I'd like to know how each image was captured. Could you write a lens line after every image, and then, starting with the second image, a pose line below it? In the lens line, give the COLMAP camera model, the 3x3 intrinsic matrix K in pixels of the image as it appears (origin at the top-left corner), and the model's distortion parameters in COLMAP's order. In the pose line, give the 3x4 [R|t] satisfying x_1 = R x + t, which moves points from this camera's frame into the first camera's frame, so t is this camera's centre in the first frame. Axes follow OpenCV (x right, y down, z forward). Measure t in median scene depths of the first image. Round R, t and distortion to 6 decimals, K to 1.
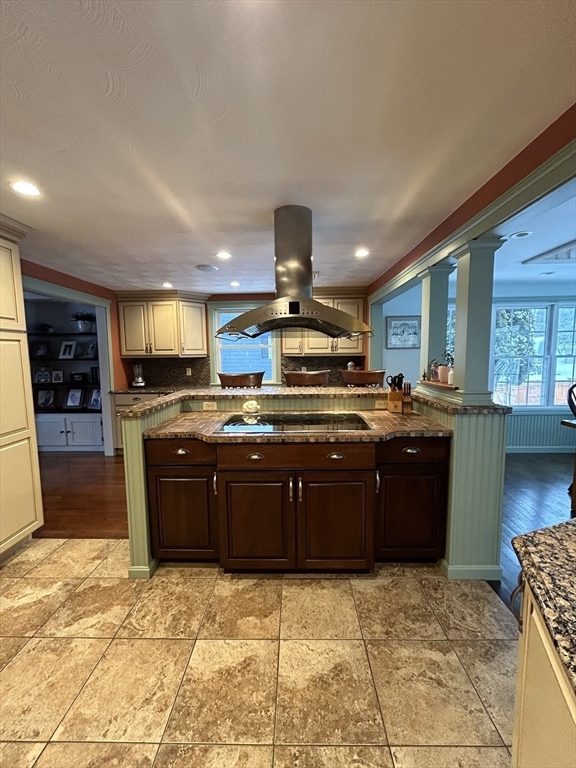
lens RADIAL K [[310.8, 0, 290.0], [0, 310.8, 383.7], [0, 0, 1]] dist [-0.001630, 0.001063]
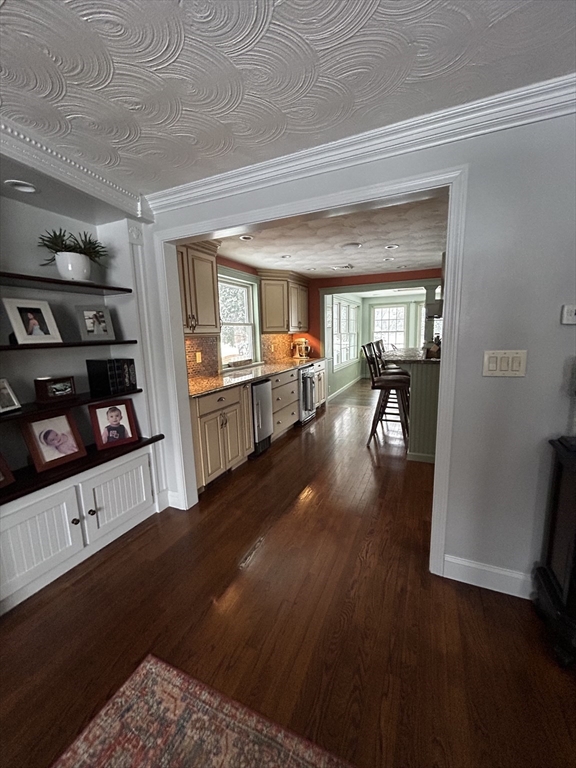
lens RADIAL K [[310.8, 0, 285.9], [0, 310.8, 383.9], [0, 0, 1]] dist [-0.001630, 0.001063]
pose [[0.392161, -0.149520, 0.907664, -2.674047], [0.113660, 0.987017, 0.113485, -0.110010], [-0.912848, 0.058660, 0.404064, 1.557804]]
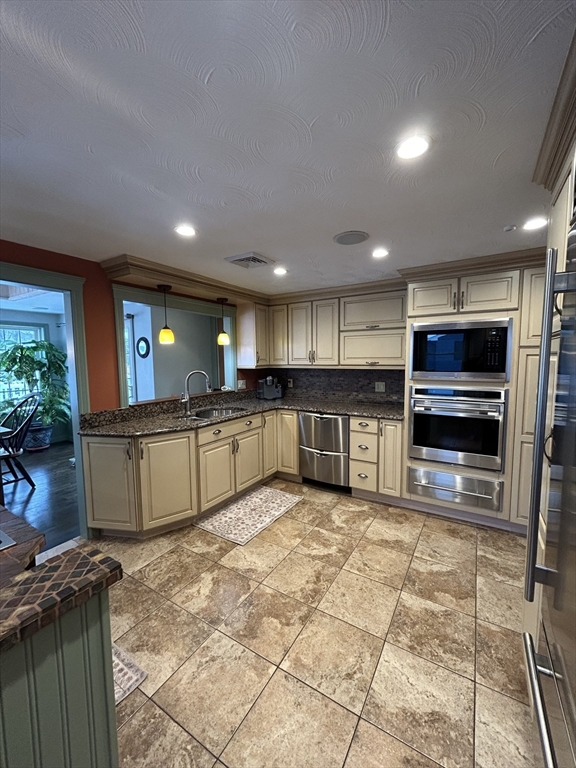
lens RADIAL K [[310.8, 0, 289.6], [0, 310.8, 383.3], [0, 0, 1]] dist [-0.001630, 0.001063]
pose [[-0.862389, -0.024988, 0.505629, -1.001266], [0.065459, 0.984892, 0.160319, -0.177436], [-0.501996, 0.171355, -0.847725, 1.296580]]
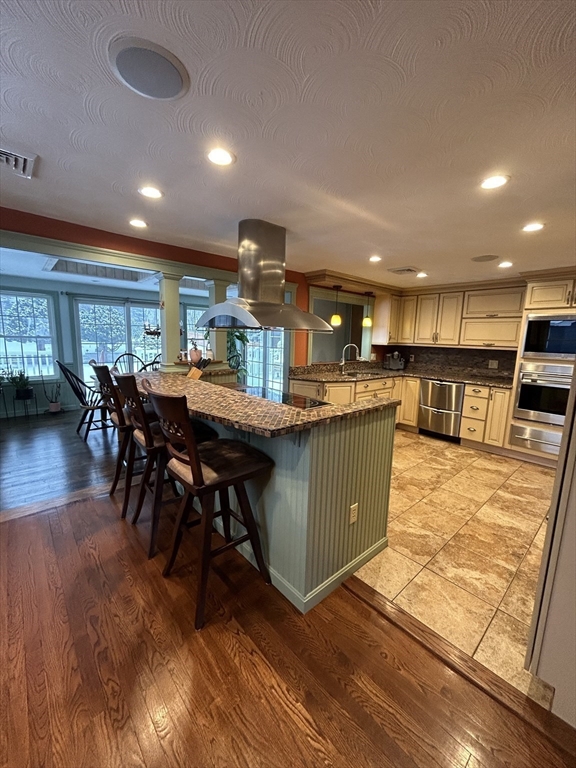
lens RADIAL K [[310.8, 0, 290.0], [0, 310.8, 383.1], [0, 0, 1]] dist [-0.001630, 0.001063]
pose [[-0.683456, -0.119859, 0.720085, -1.204850], [0.048642, 0.976759, 0.208751, -0.250378], [-0.728370, 0.177698, -0.661741, 2.246043]]
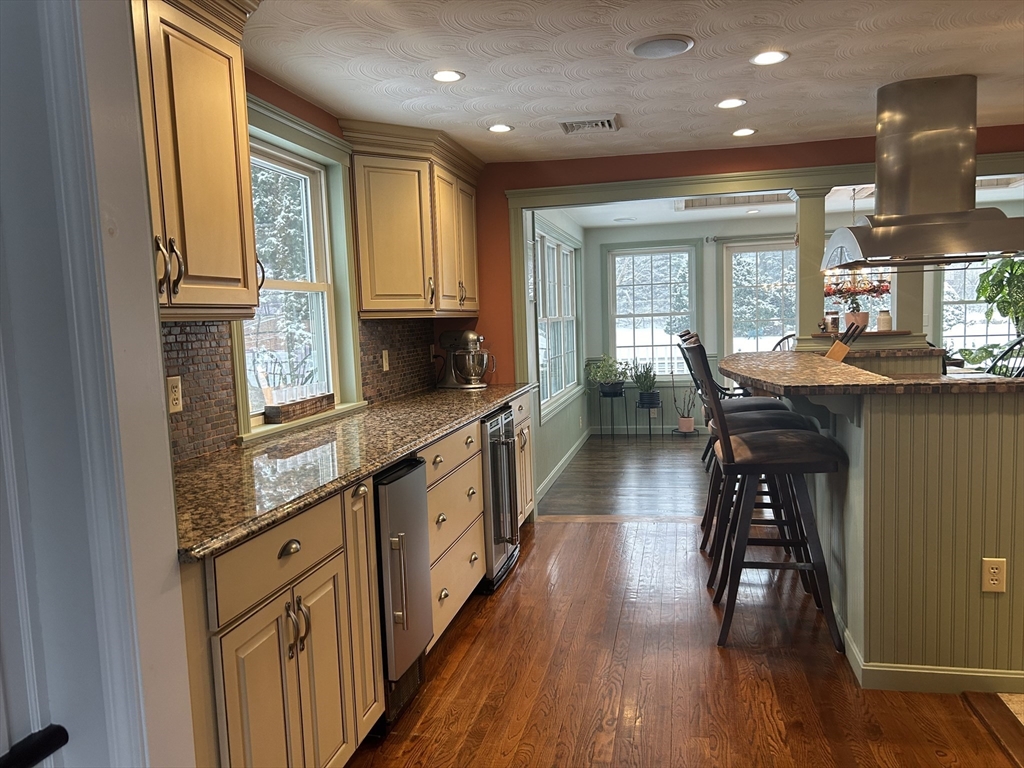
lens RADIAL K [[775.6, 0, 503.1], [0, 775.6, 394.4], [0, 0, 1]] dist [-0.000270, -0.008321]
pose [[0.201966, -0.091030, 0.975153, -2.306801], [0.130817, 0.989257, 0.065253, -0.128129], [-0.970617, 0.114388, 0.211704, 1.999031]]
